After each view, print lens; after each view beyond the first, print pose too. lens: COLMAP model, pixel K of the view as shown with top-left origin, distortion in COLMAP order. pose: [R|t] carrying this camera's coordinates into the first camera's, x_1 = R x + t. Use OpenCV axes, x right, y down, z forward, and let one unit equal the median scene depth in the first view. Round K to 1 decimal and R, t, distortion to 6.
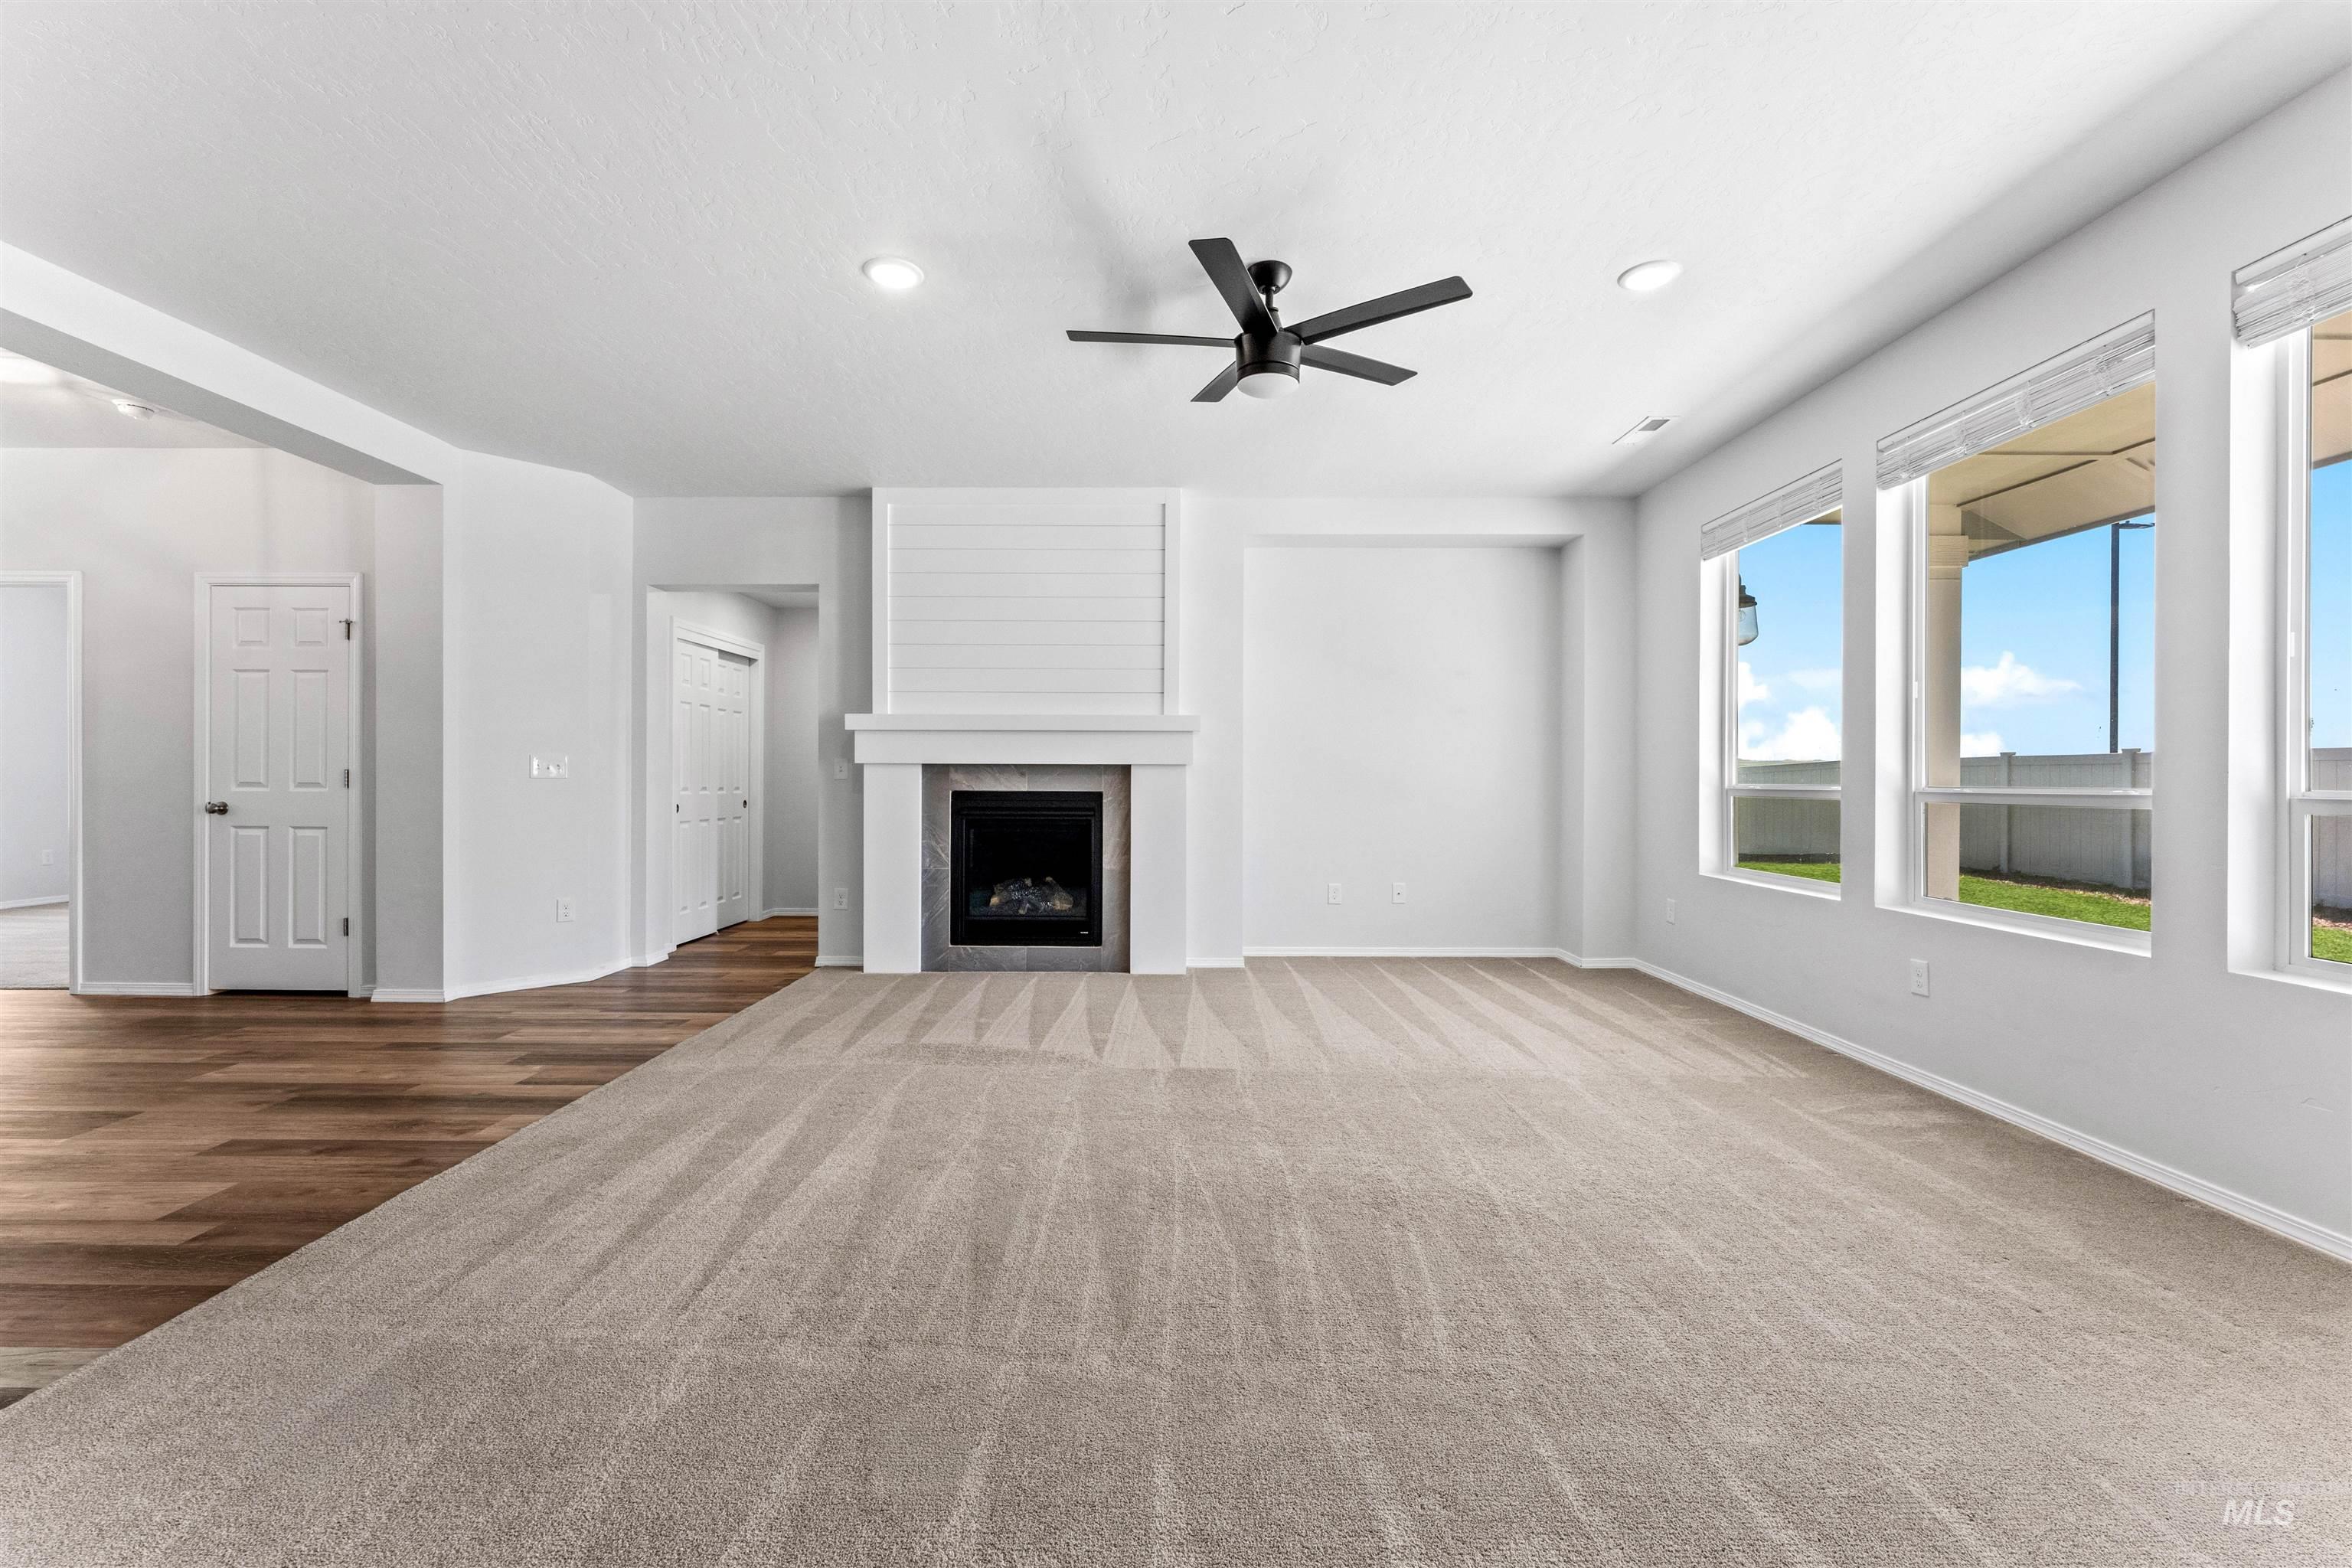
lens RADIAL K [[947.7, 0, 1169.3], [0, 947.7, 779.5], [0, 0, 1]] dist [-0.000566, 0.000024]
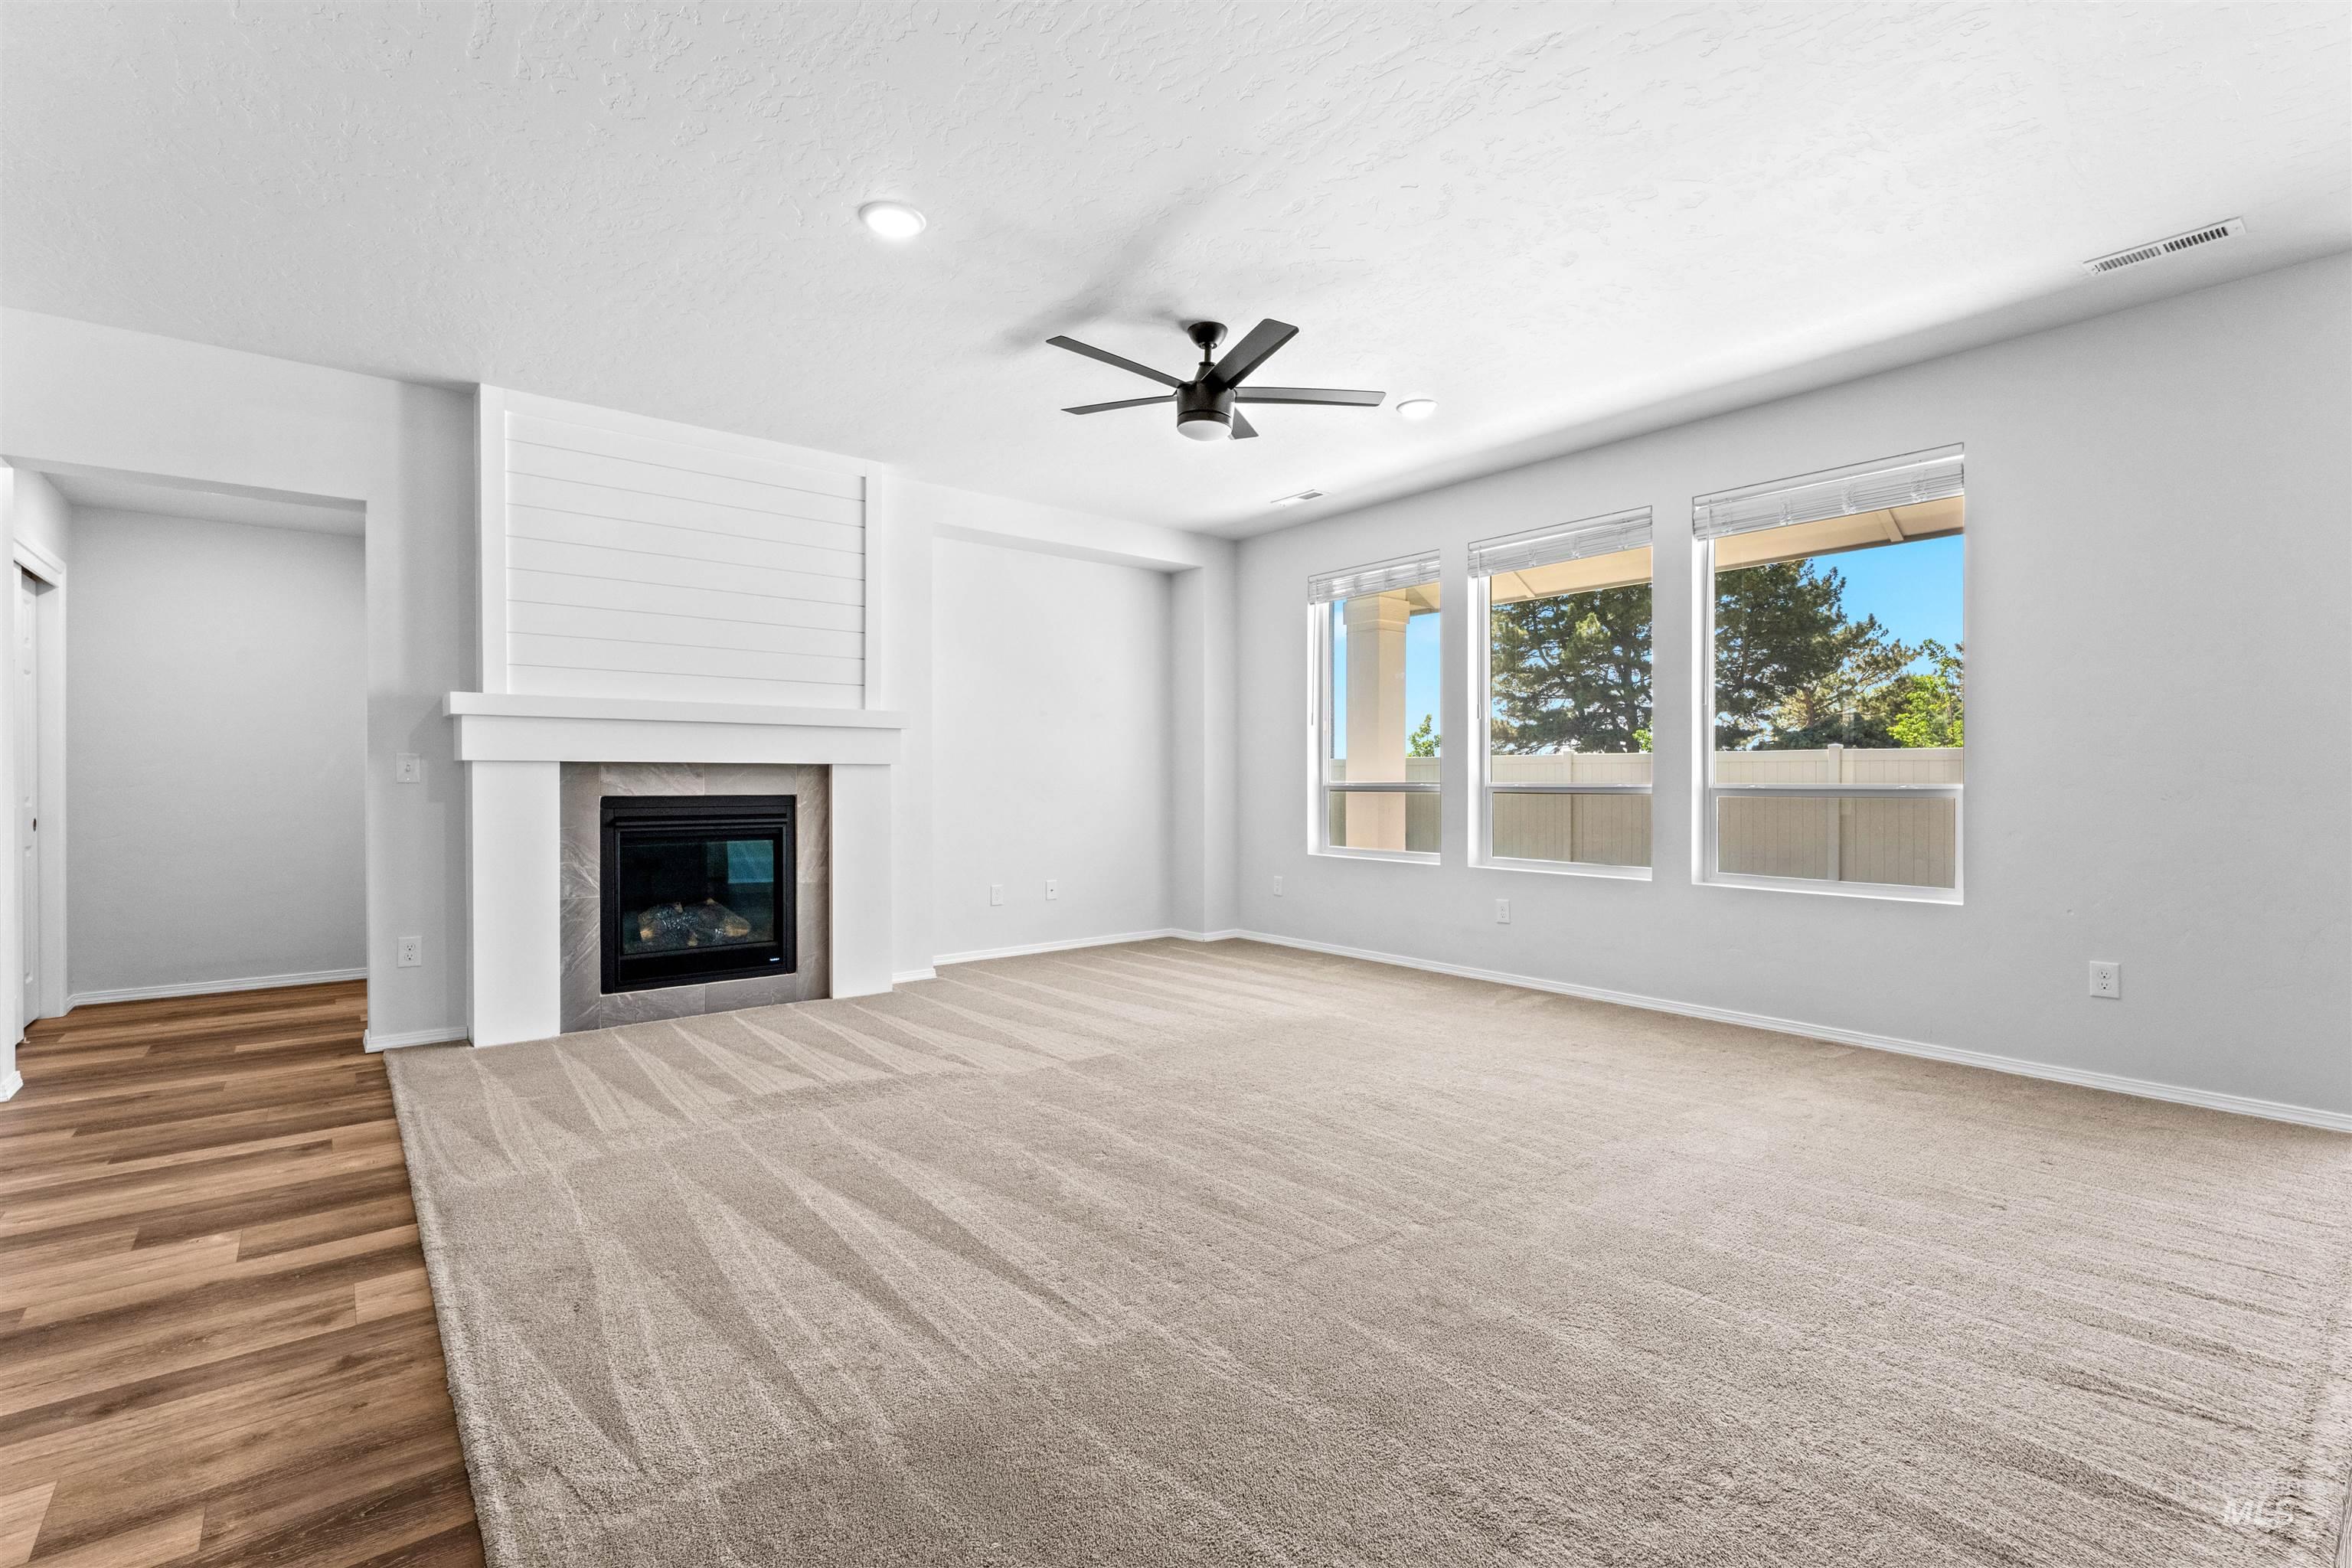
lens RADIAL K [[1046.9, 0, 1179.7], [0, 1046.9, 781.8], [0, 0, 1]] dist [-0.000337, -0.000192]
pose [[0.773845, -0.005073, 0.633355, -0.409288], [0.003545, 0.999987, 0.003678, -0.001383], [-0.633365, -0.000601, 0.773853, 0.032526]]
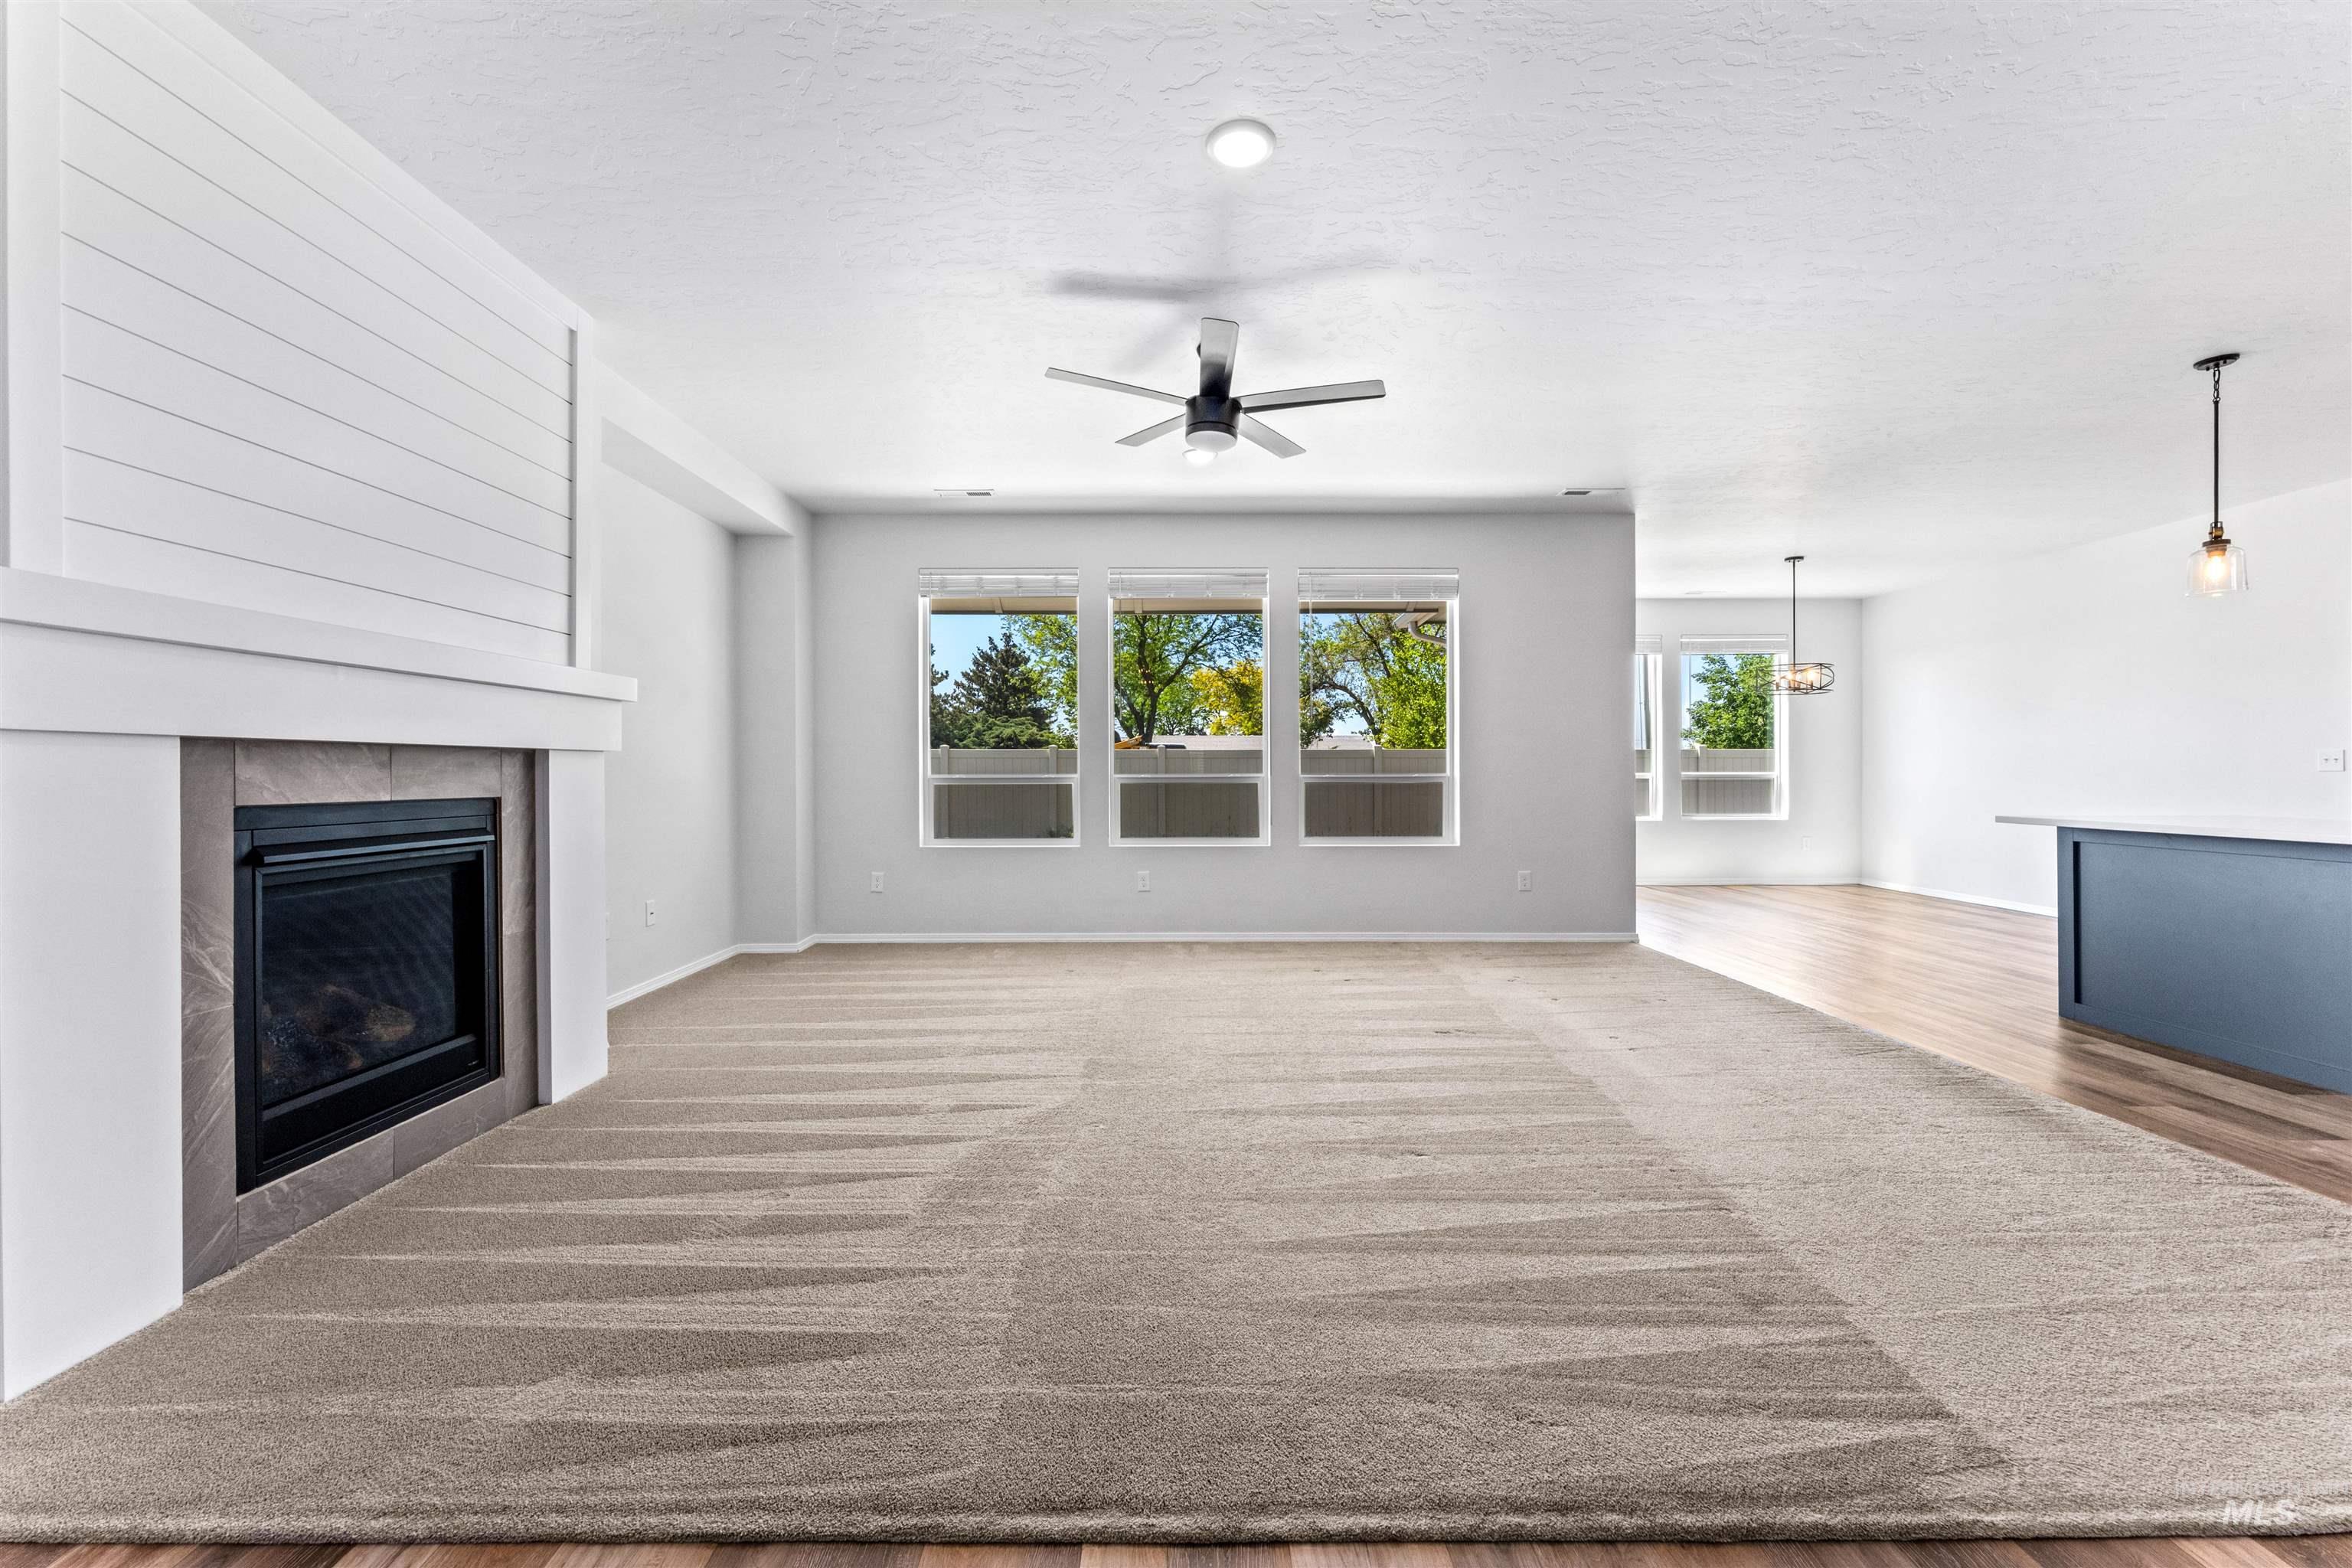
lens RADIAL K [[947.7, 0, 1169.3], [0, 947.7, 779.5], [0, 0, 1]] dist [-0.000566, 0.000024]
pose [[-0.002918, -0.011044, 0.999935, -0.628407], [0.002465, 0.999936, 0.011051, -0.002369], [-0.999993, 0.002497, -0.002891, 0.613729]]
